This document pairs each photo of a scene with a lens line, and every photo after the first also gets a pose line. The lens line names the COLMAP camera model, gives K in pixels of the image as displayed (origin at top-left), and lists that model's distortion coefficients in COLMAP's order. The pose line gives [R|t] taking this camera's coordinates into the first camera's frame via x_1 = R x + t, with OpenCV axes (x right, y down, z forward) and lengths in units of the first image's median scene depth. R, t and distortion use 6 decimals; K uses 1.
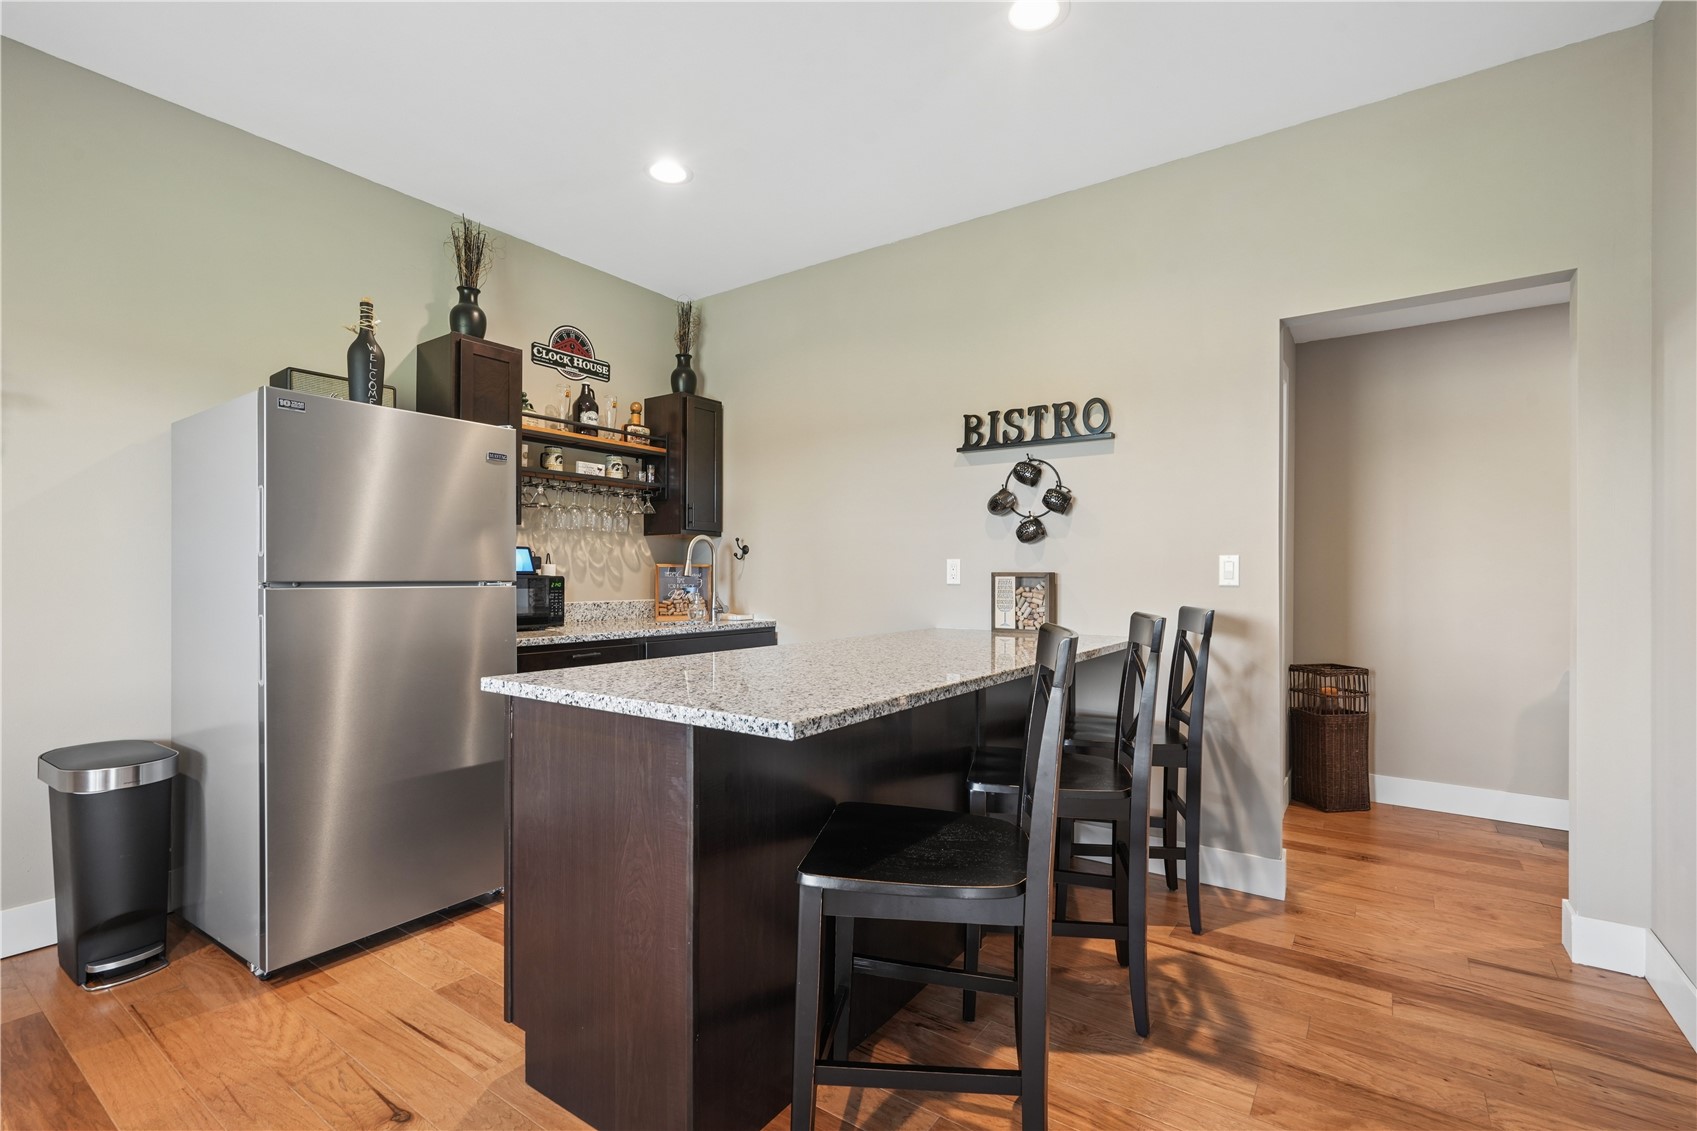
lens RADIAL K [[776.5, 0, 847.4], [0, 776.5, 568.4], [0, 0, 1]] dist [-0.001096, -0.001112]
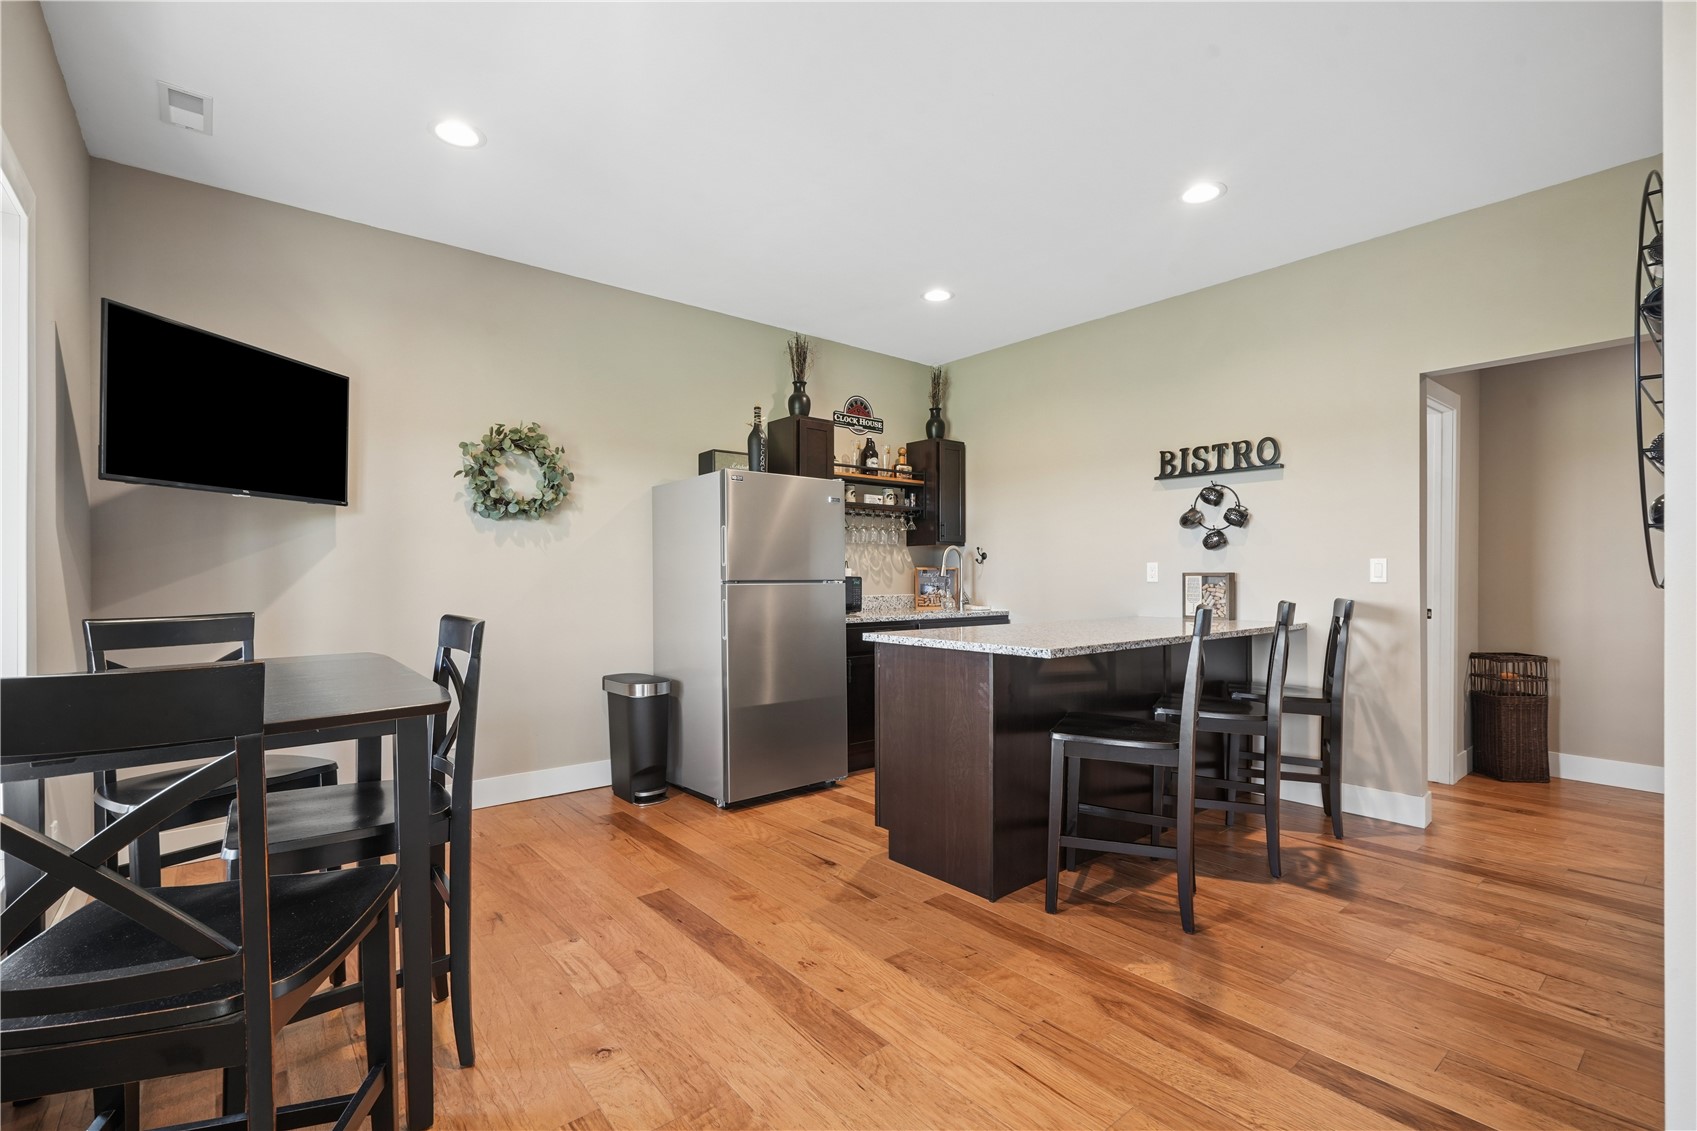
lens RADIAL K [[776.5, 0, 847.0], [0, 776.5, 573.5], [0, 0, 1]] dist [-0.001096, -0.001112]
pose [[0.966235, -0.004186, -0.257629, -0.025563], [0.005989, 0.999963, 0.006216, -0.005894], [0.257594, -0.007549, 0.966224, -0.459132]]
